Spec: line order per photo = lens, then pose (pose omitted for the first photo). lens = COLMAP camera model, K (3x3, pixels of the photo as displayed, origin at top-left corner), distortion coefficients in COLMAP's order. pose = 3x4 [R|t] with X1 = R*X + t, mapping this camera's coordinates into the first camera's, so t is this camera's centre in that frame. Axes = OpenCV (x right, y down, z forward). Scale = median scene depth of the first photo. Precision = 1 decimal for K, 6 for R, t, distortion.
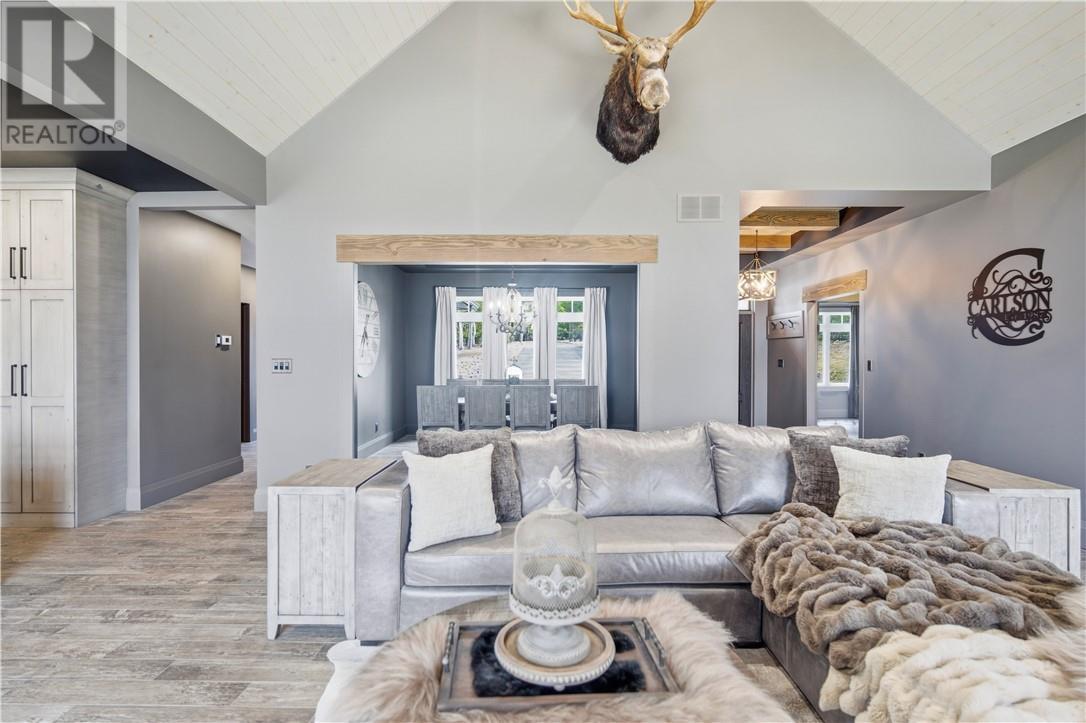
lens RADIAL K [[511.0, 0, 543.0], [0, 511.0, 361.5], [0, 0, 1]] dist [-0.012349, -0.000063]
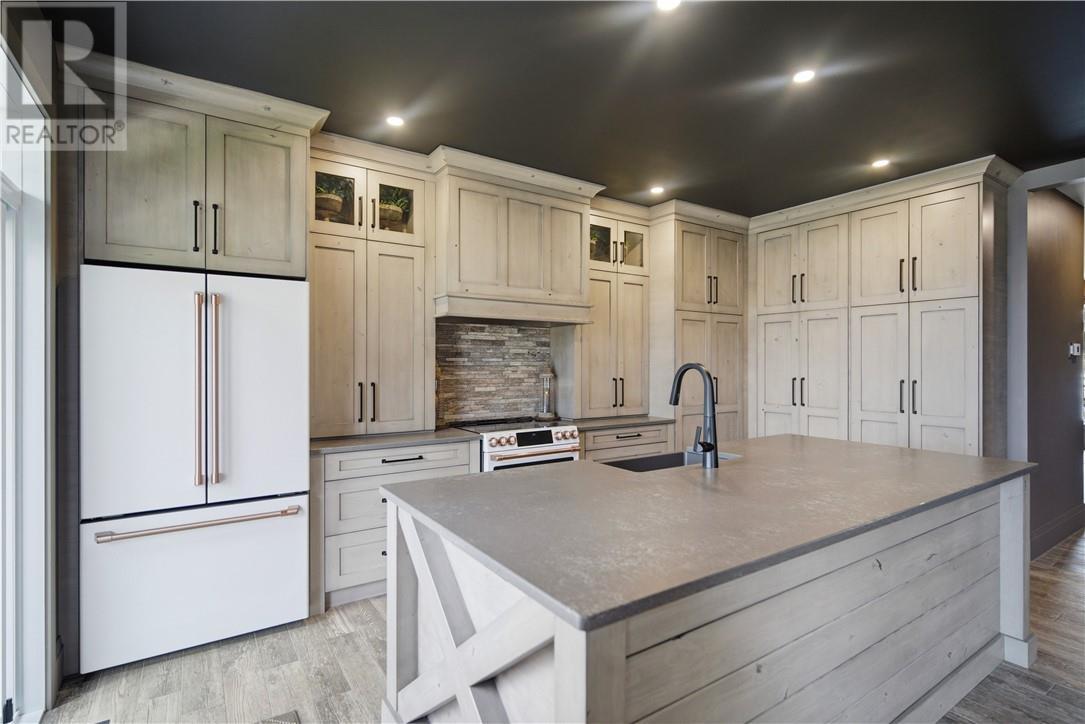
lens RADIAL K [[524.0, 0, 536.3], [0, 524.0, 363.9], [0, 0, 1]] dist [-0.000659, -0.000405]
pose [[0.554211, -0.000024, -0.832376, -0.595157], [-0.008497, 0.999948, -0.005686, -0.013021], [0.832333, 0.010224, 0.554181, -0.142130]]
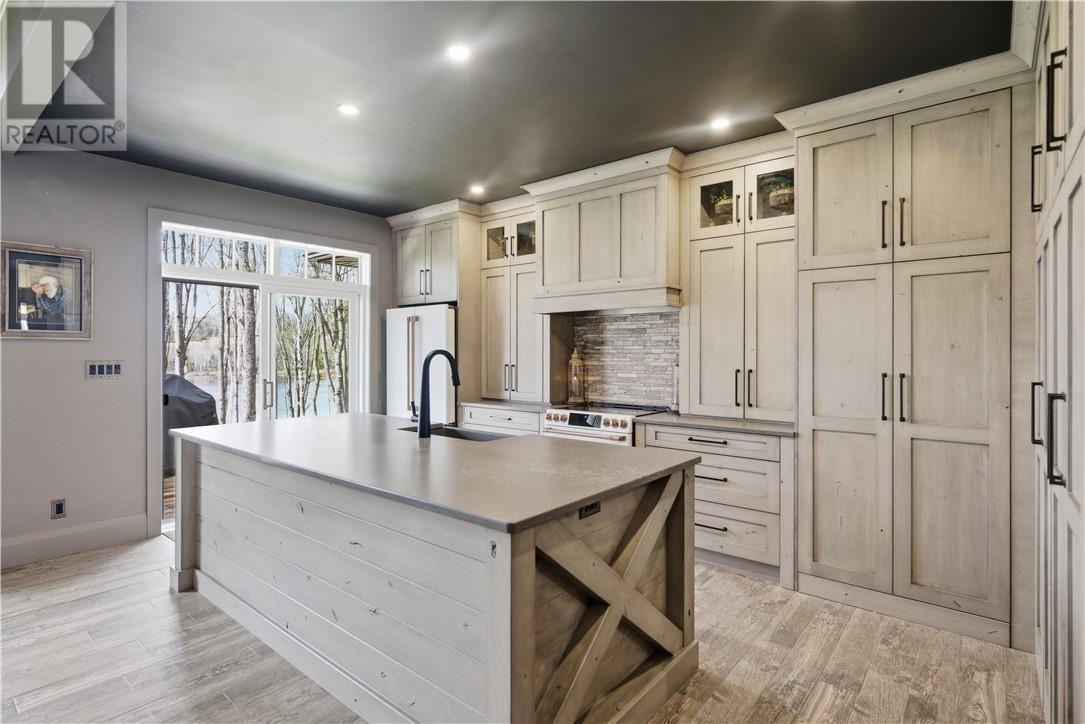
lens RADIAL K [[543.5, 0, 534.1], [0, 543.5, 351.4], [0, 0, 1]] dist [-0.000433, -0.000416]
pose [[-0.641978, -0.003736, -0.766714, -0.514139], [-0.010065, 0.999943, 0.003555, -0.020296], [0.766657, 0.009999, -0.641979, 0.953912]]
